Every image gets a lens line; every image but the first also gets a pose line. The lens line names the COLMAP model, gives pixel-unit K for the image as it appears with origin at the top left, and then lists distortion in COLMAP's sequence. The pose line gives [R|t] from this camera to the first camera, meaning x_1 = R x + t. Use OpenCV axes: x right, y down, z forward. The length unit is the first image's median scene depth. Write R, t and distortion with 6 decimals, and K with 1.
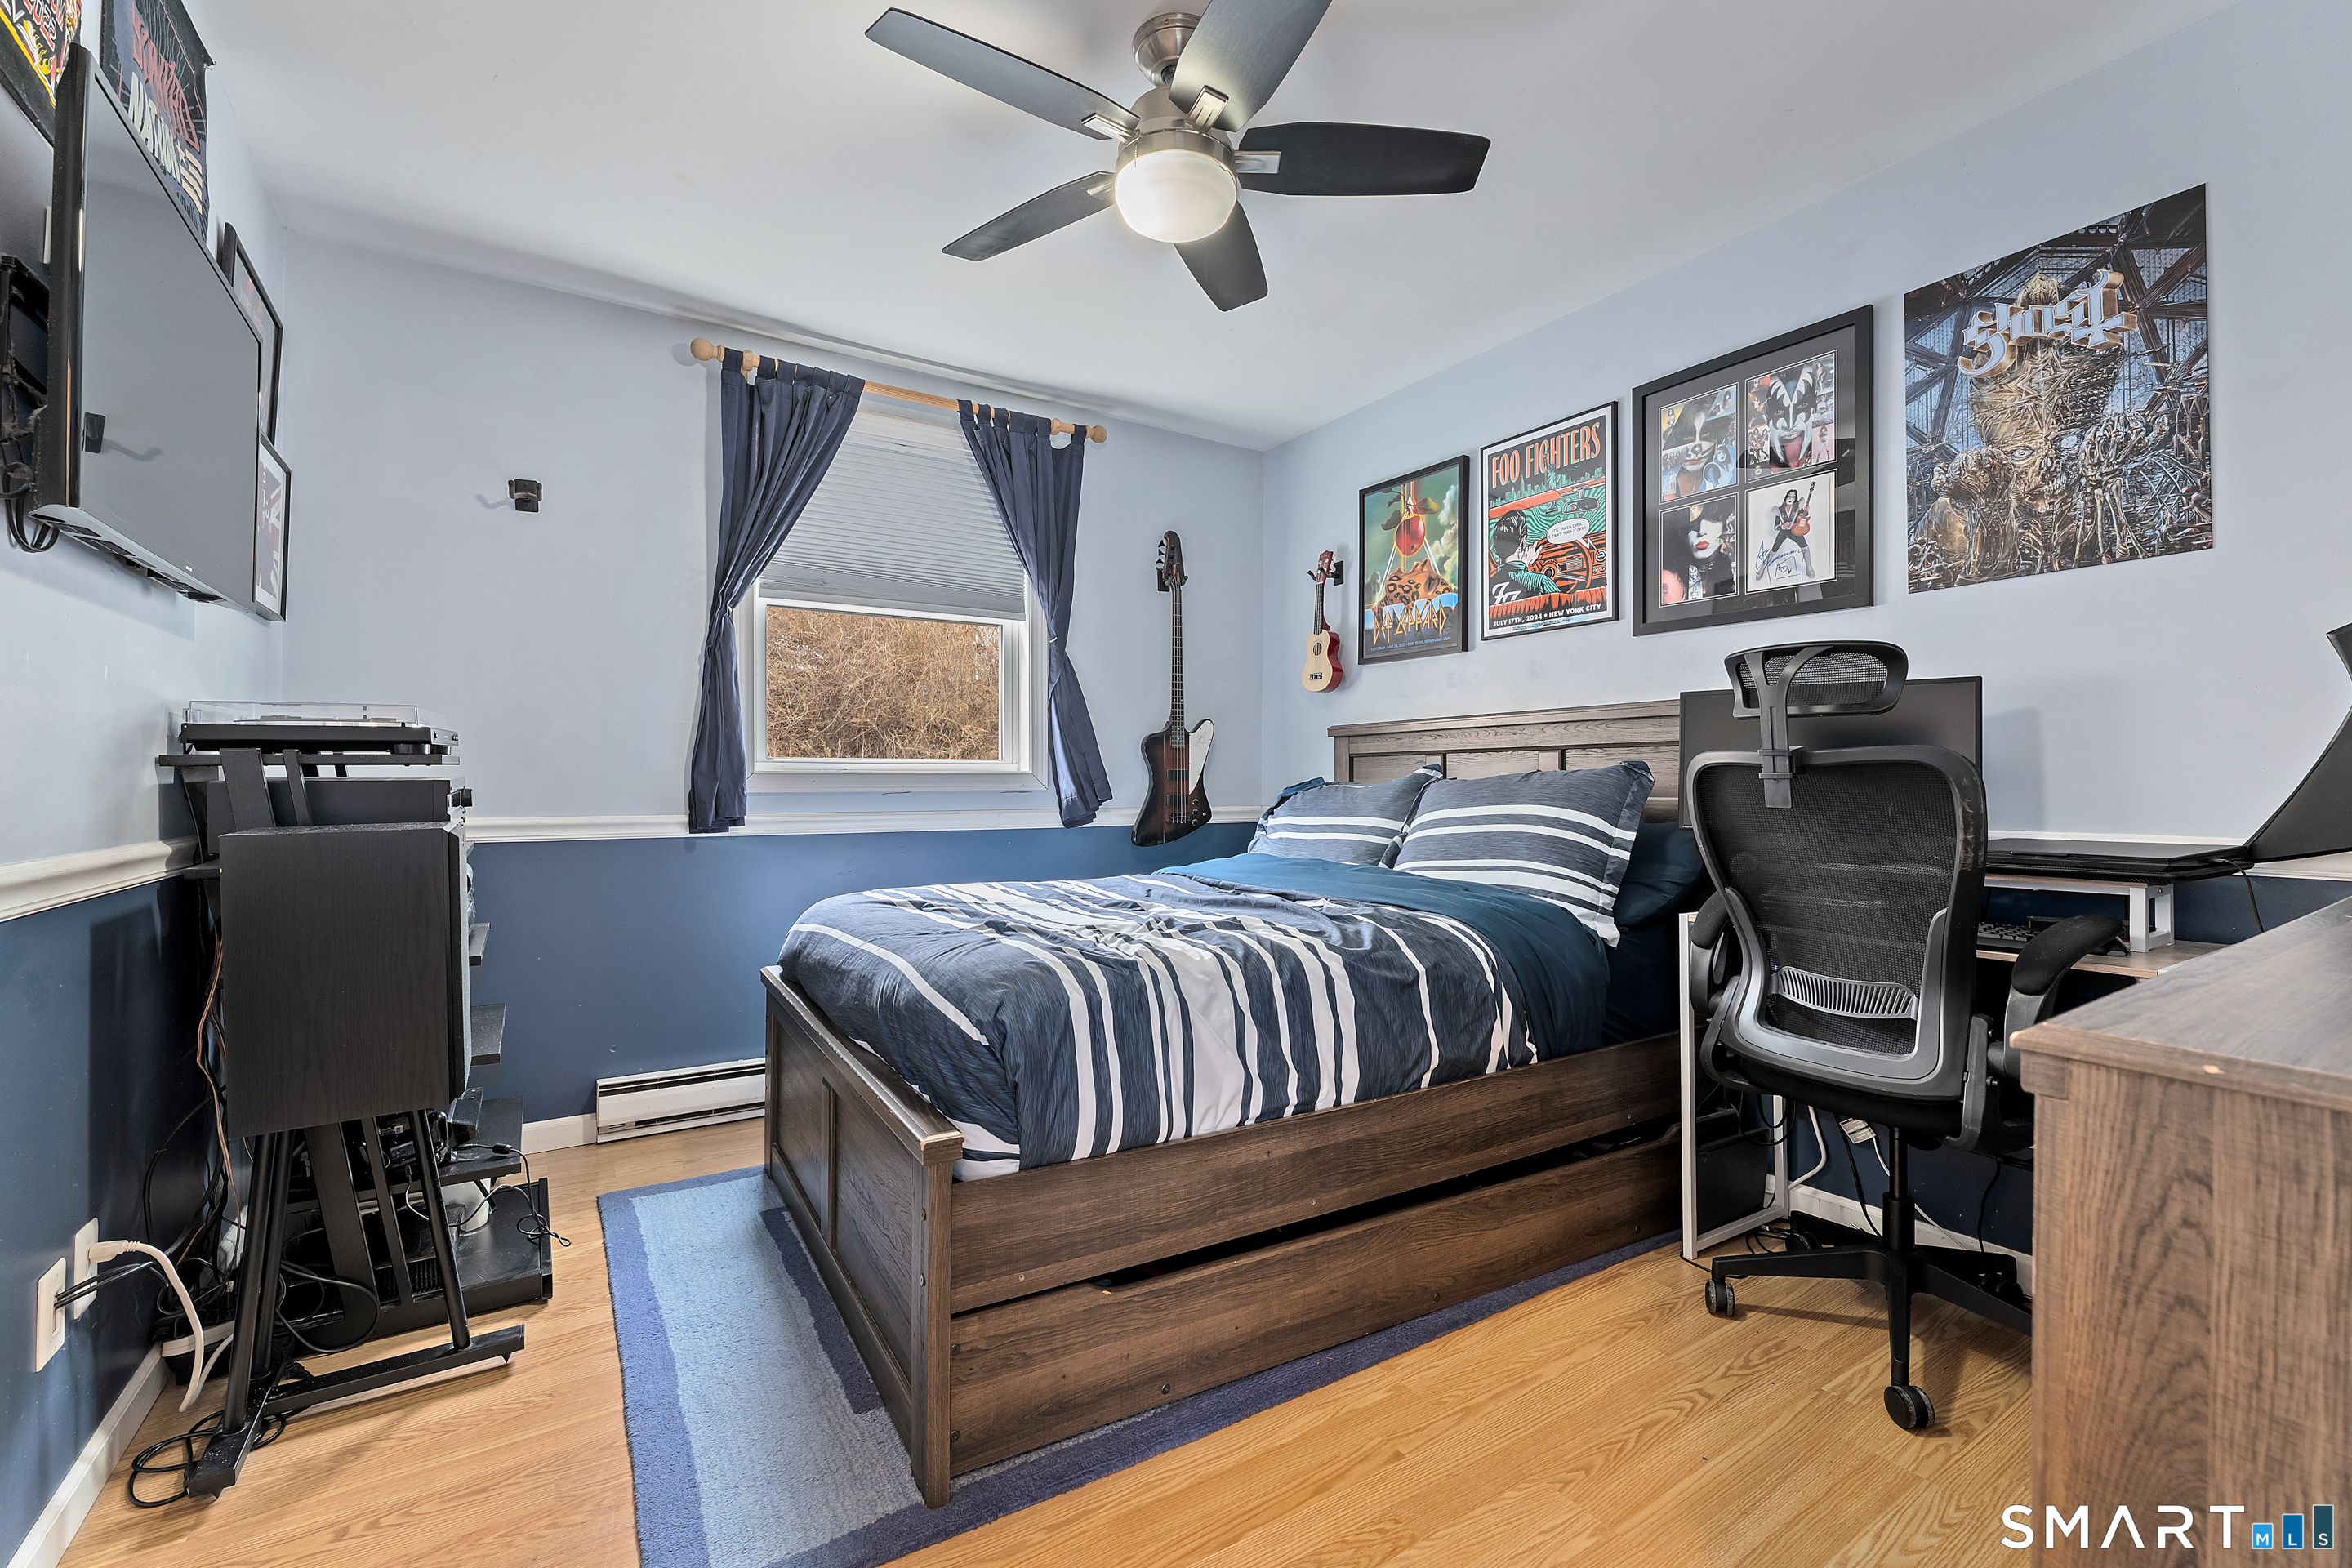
lens RADIAL K [[990.1, 0, 1176.0], [0, 990.1, 784.0], [0, 0, 1]] dist [0.000905, 0.000281]
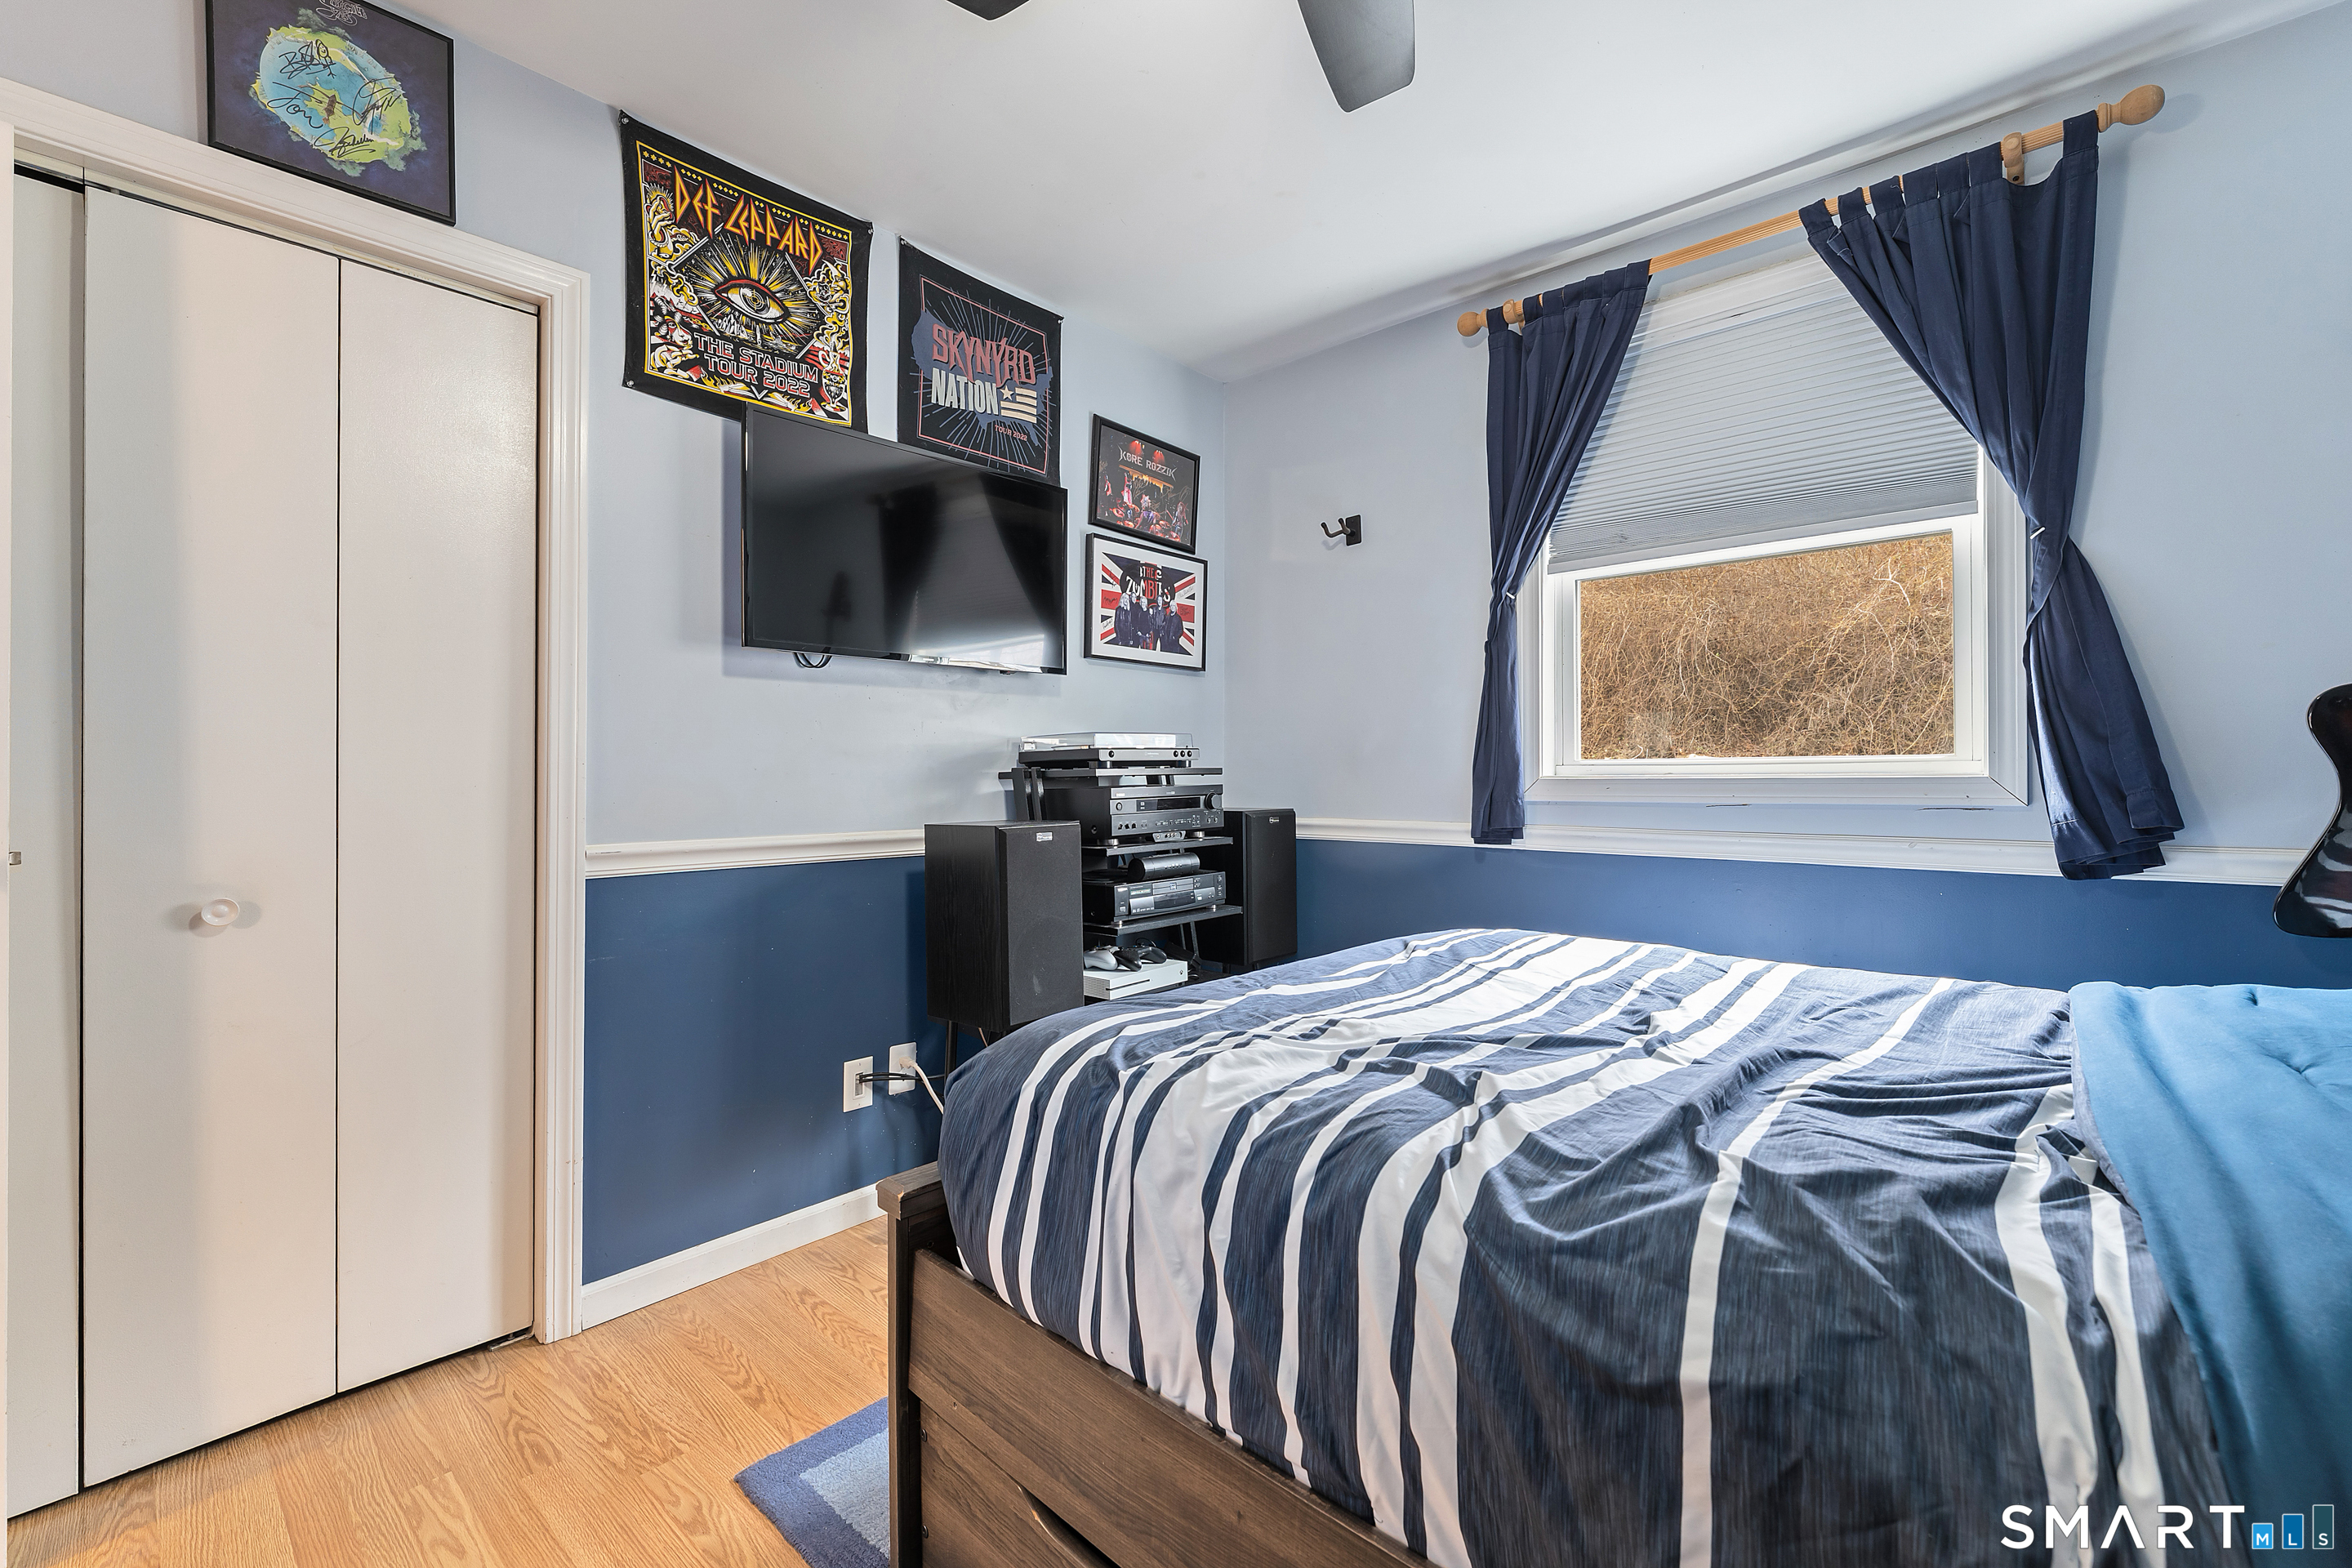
lens RADIAL K [[990.1, 0, 1176.0], [0, 990.1, 784.0], [0, 0, 1]] dist [0.000905, 0.000281]
pose [[0.269532, 0.004031, -0.962983, 0.316352], [-0.000263, 0.999992, 0.004113, -0.009782], [0.962991, -0.000855, 0.269531, 0.442347]]
